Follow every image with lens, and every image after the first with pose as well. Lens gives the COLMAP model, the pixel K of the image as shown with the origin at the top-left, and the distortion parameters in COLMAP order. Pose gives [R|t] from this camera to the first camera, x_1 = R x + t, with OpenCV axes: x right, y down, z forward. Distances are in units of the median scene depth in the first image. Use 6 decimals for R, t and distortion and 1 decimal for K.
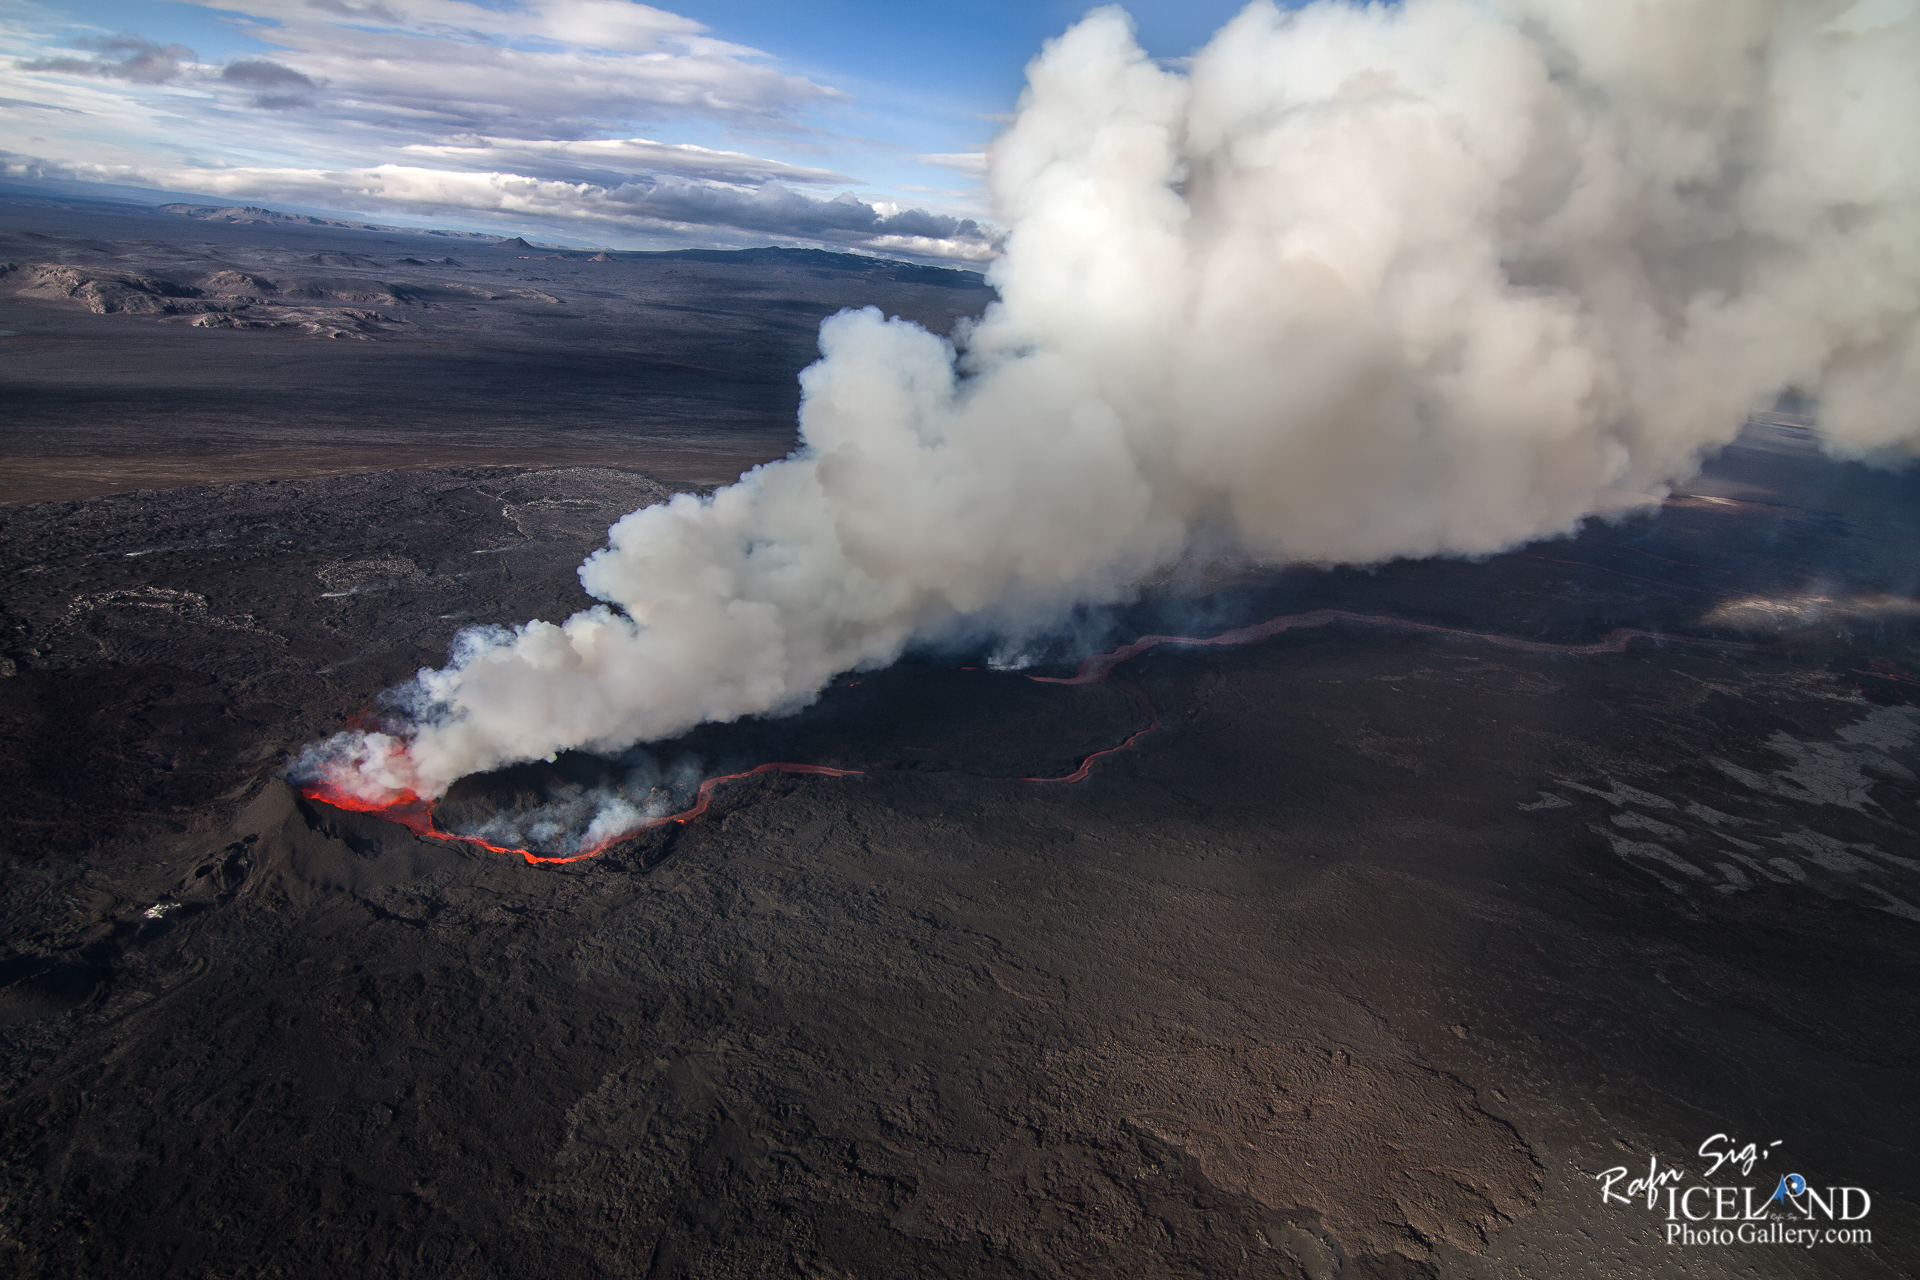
lens RADIAL K [[1039.0, 0, 952.1], [0, 1039.0, 640.4], [0, 0, 1]] dist [-0.000183, -0.016461]
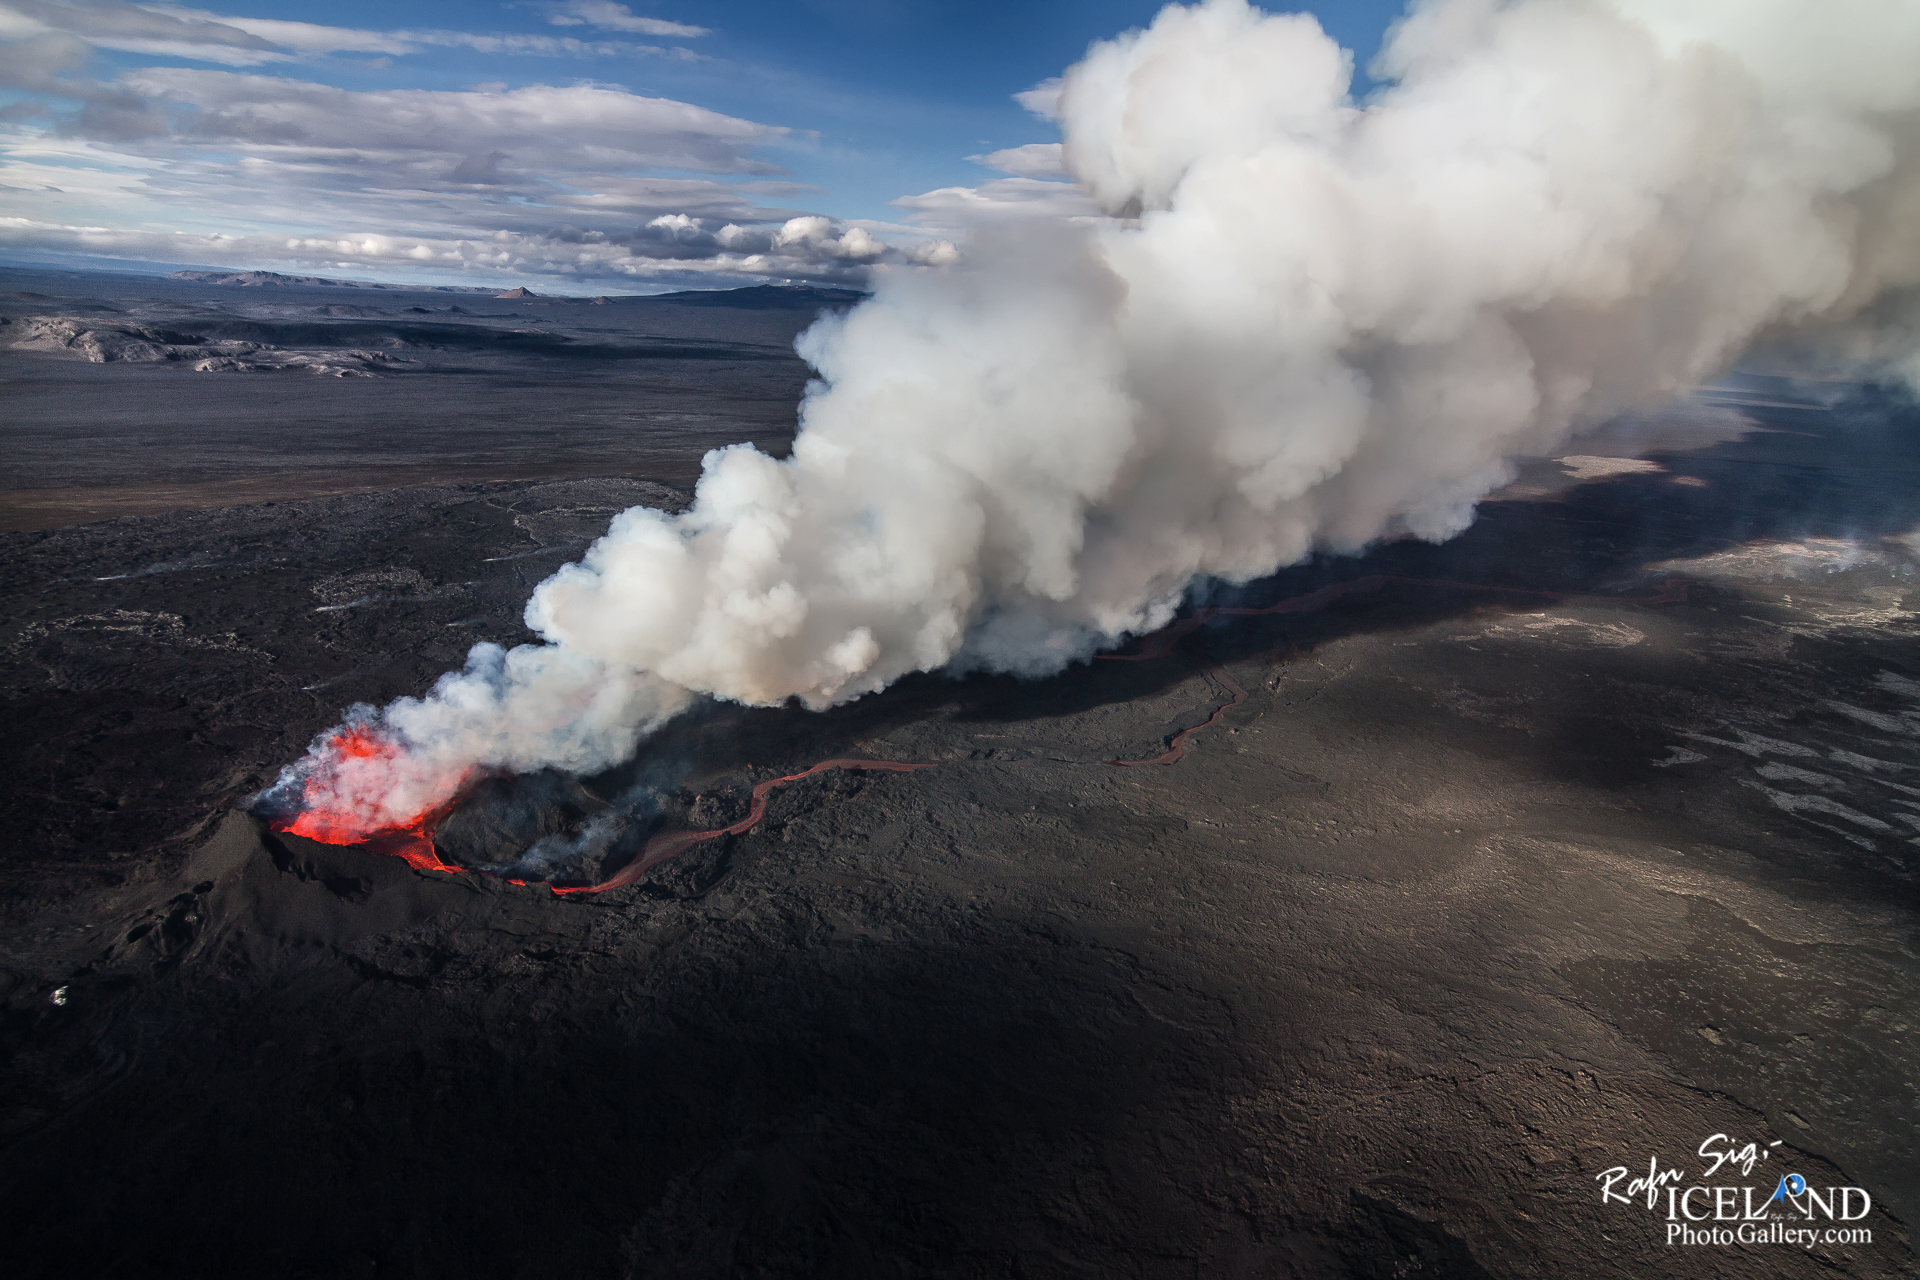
lens RADIAL K [[972.6, 0, 958.1], [0, 972.6, 646.5], [0, 0, 1]] dist [-0.003385, 0.005636]
pose [[0.998336, -0.057169, 0.007565, -0.086483], [0.057195, 0.998358, -0.003255, 0.039835], [-0.007366, 0.003682, 0.999966, 0.232373]]
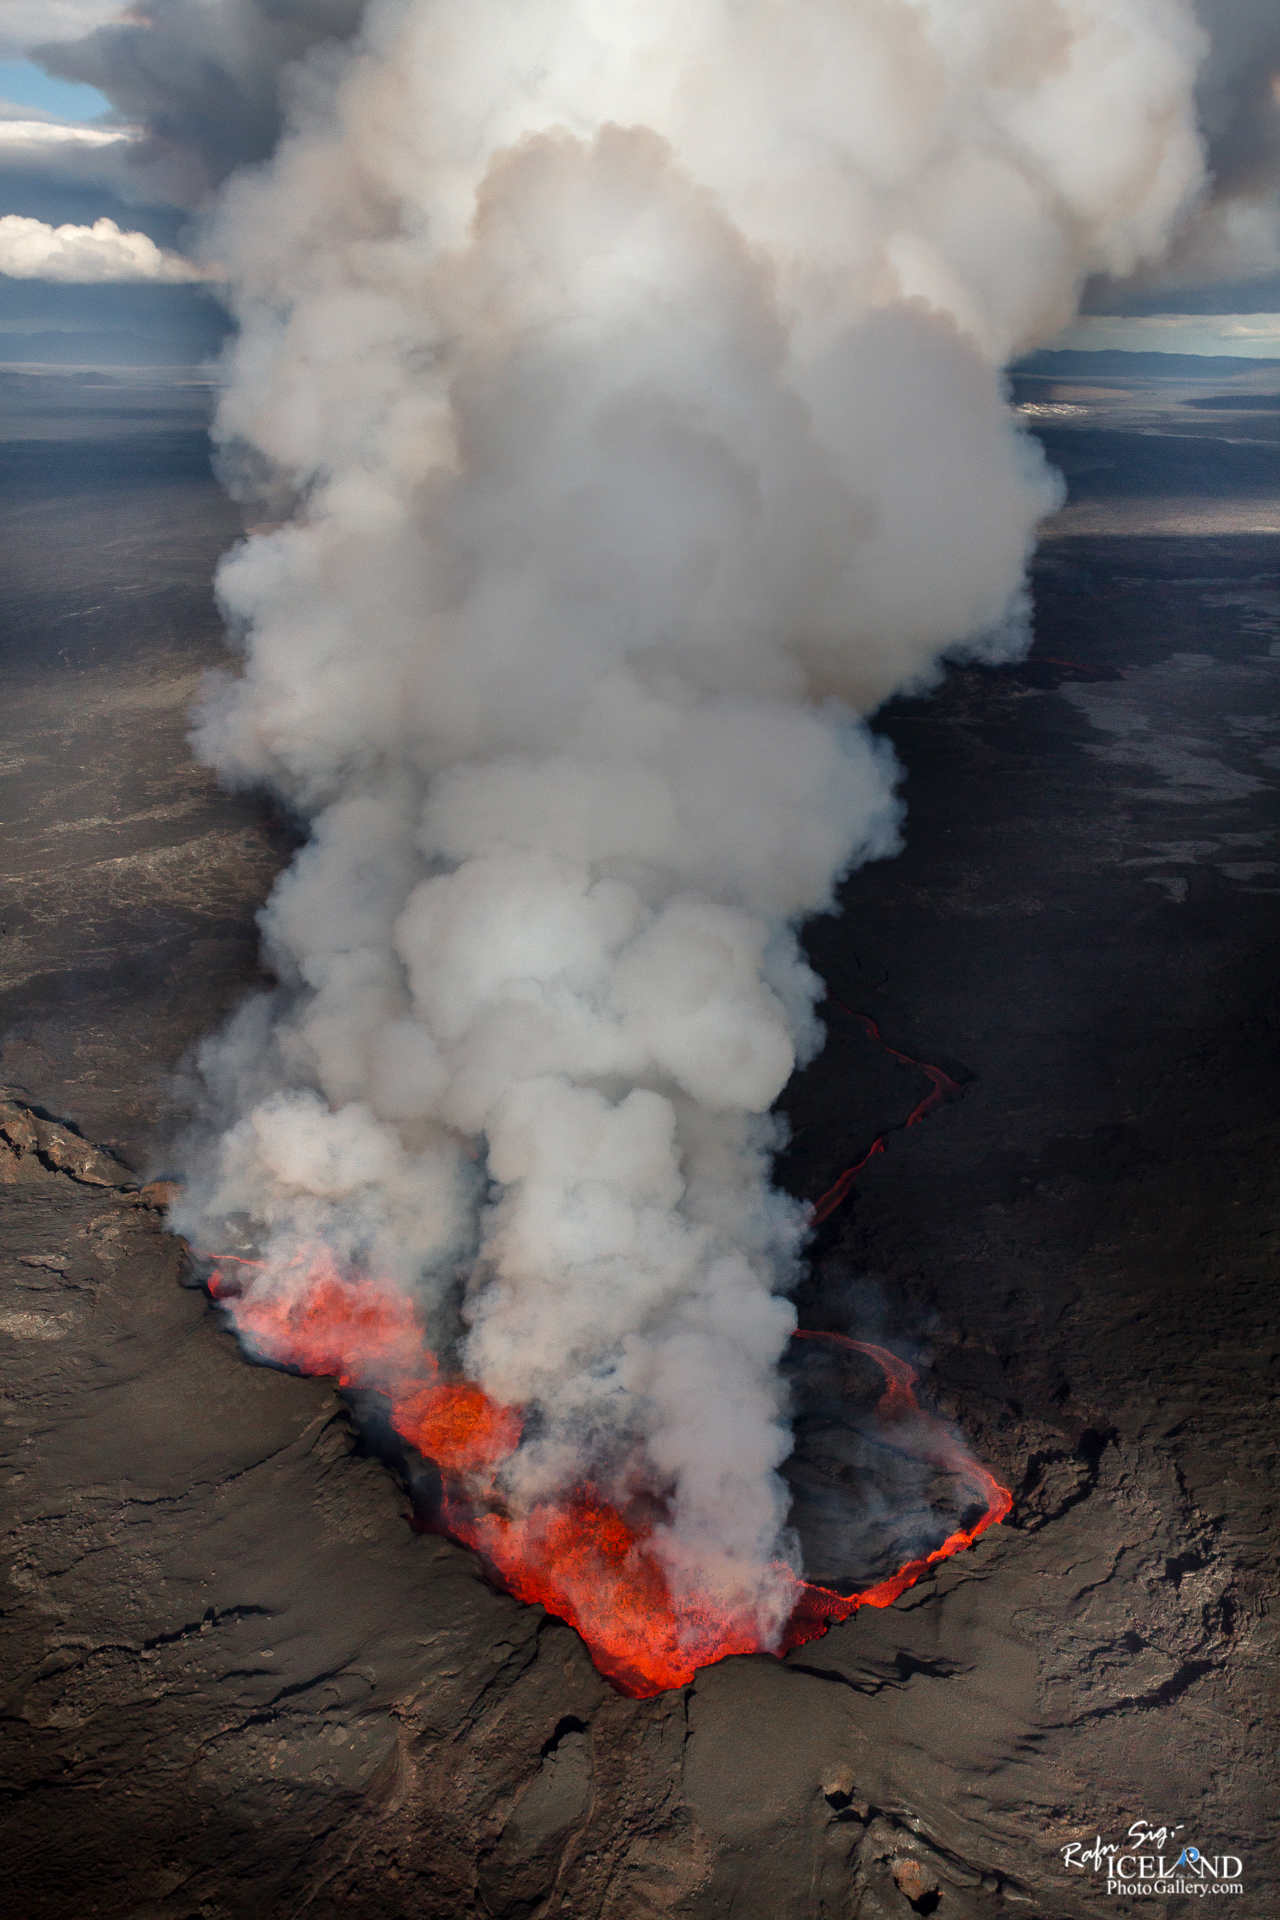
lens RADIAL K [[2113.8, 0, 640.0], [0, 2113.8, 960.0], [0, 0, 1]] dist [0.025931, -0.065712]
pose [[0.584008, -0.338566, 0.737772, -1.161749], [0.326926, 0.929999, 0.167990, -0.256826], [-0.743003, 0.143089, 0.653813, 0.455379]]
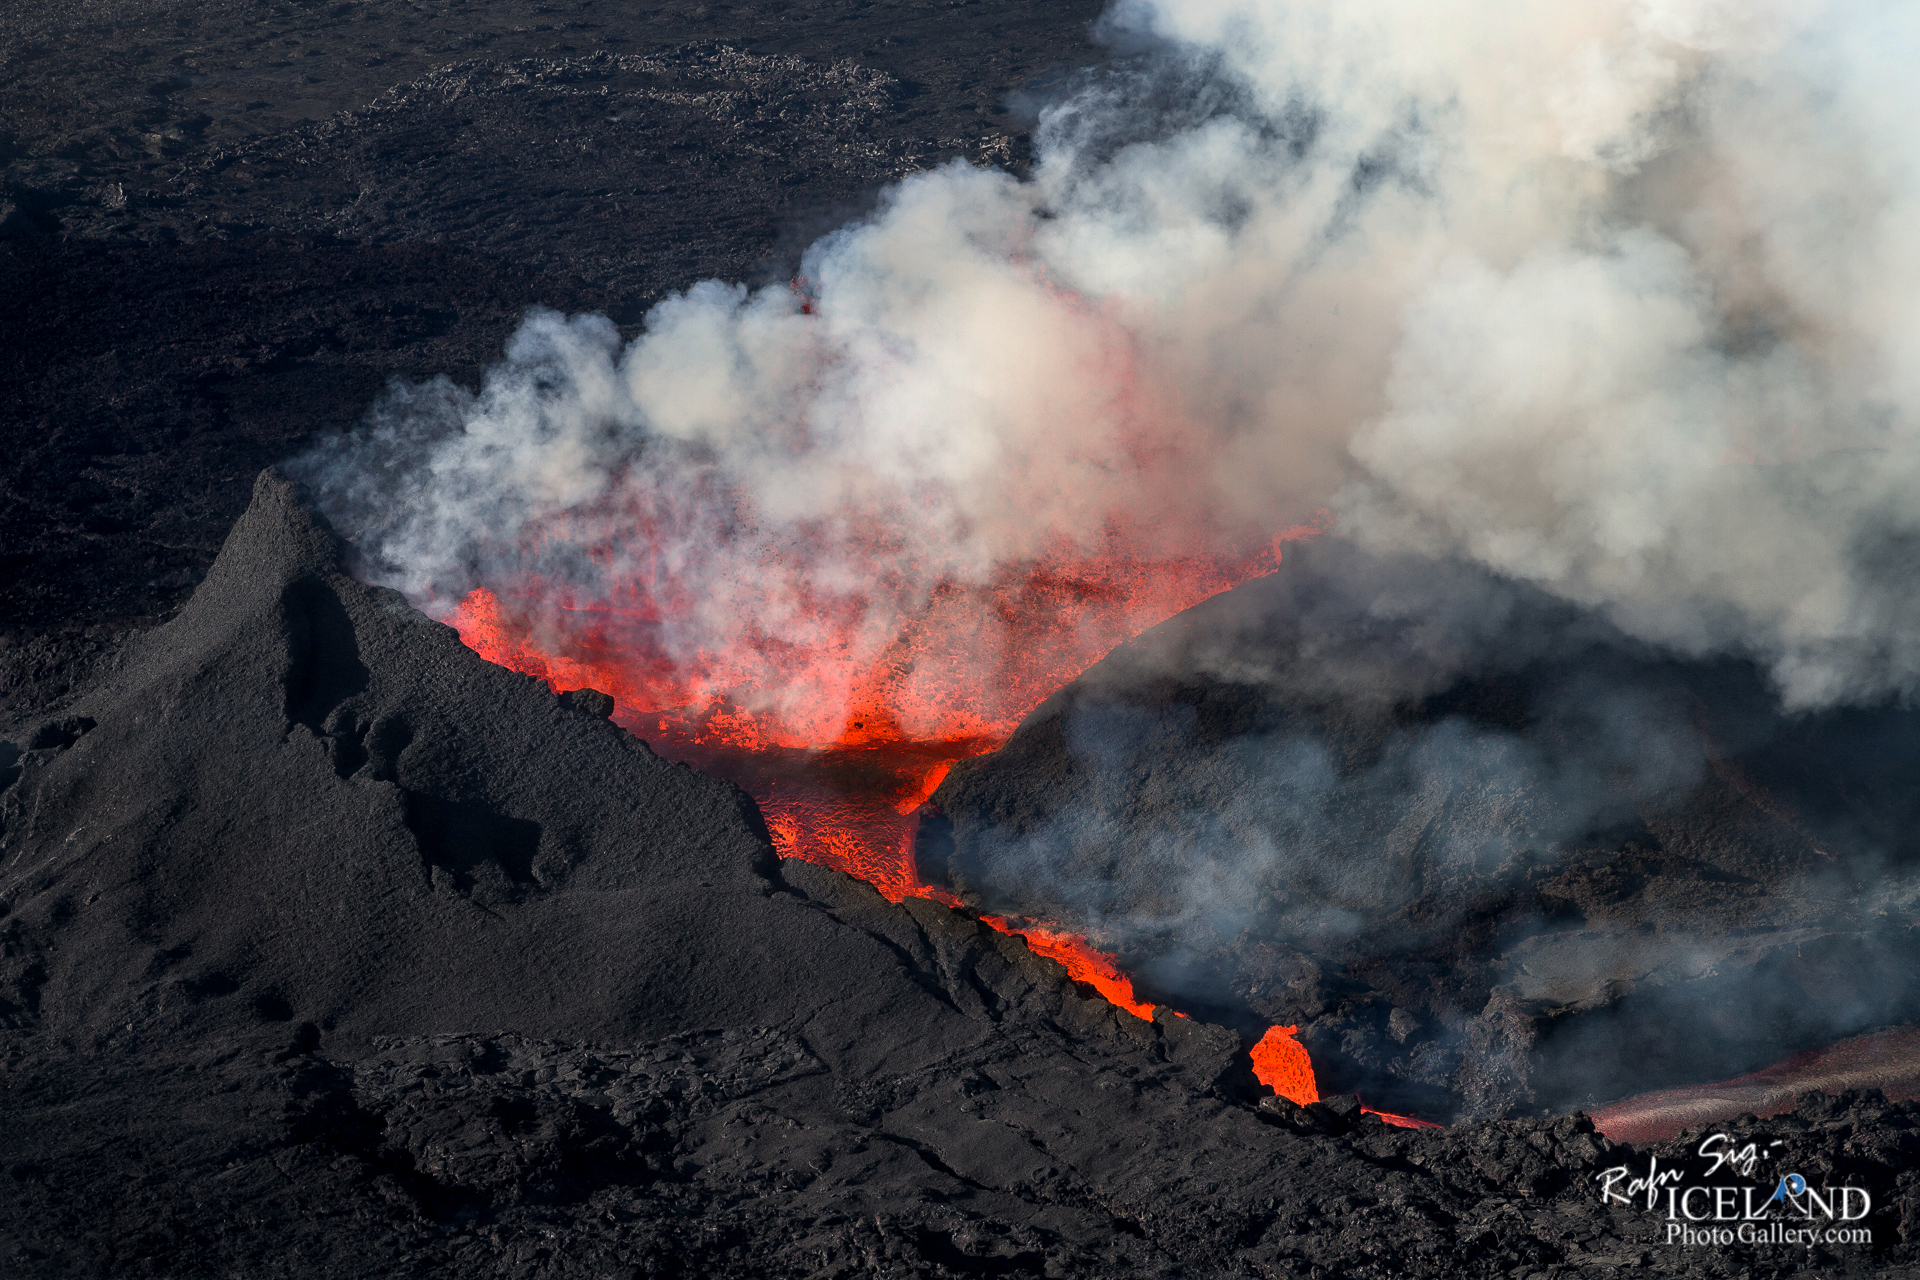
lens RADIAL K [[5875.7, 0, 960.0], [0, 5875.7, 640.0], [0, 0, 1]] dist [-0.072731, 1.351218]
pose [[0.691373, 0.046021, -0.721031, 0.194797], [-0.124343, 0.990658, -0.055998, 0.205073], [0.711718, 0.128370, 0.690637, 0.359888]]
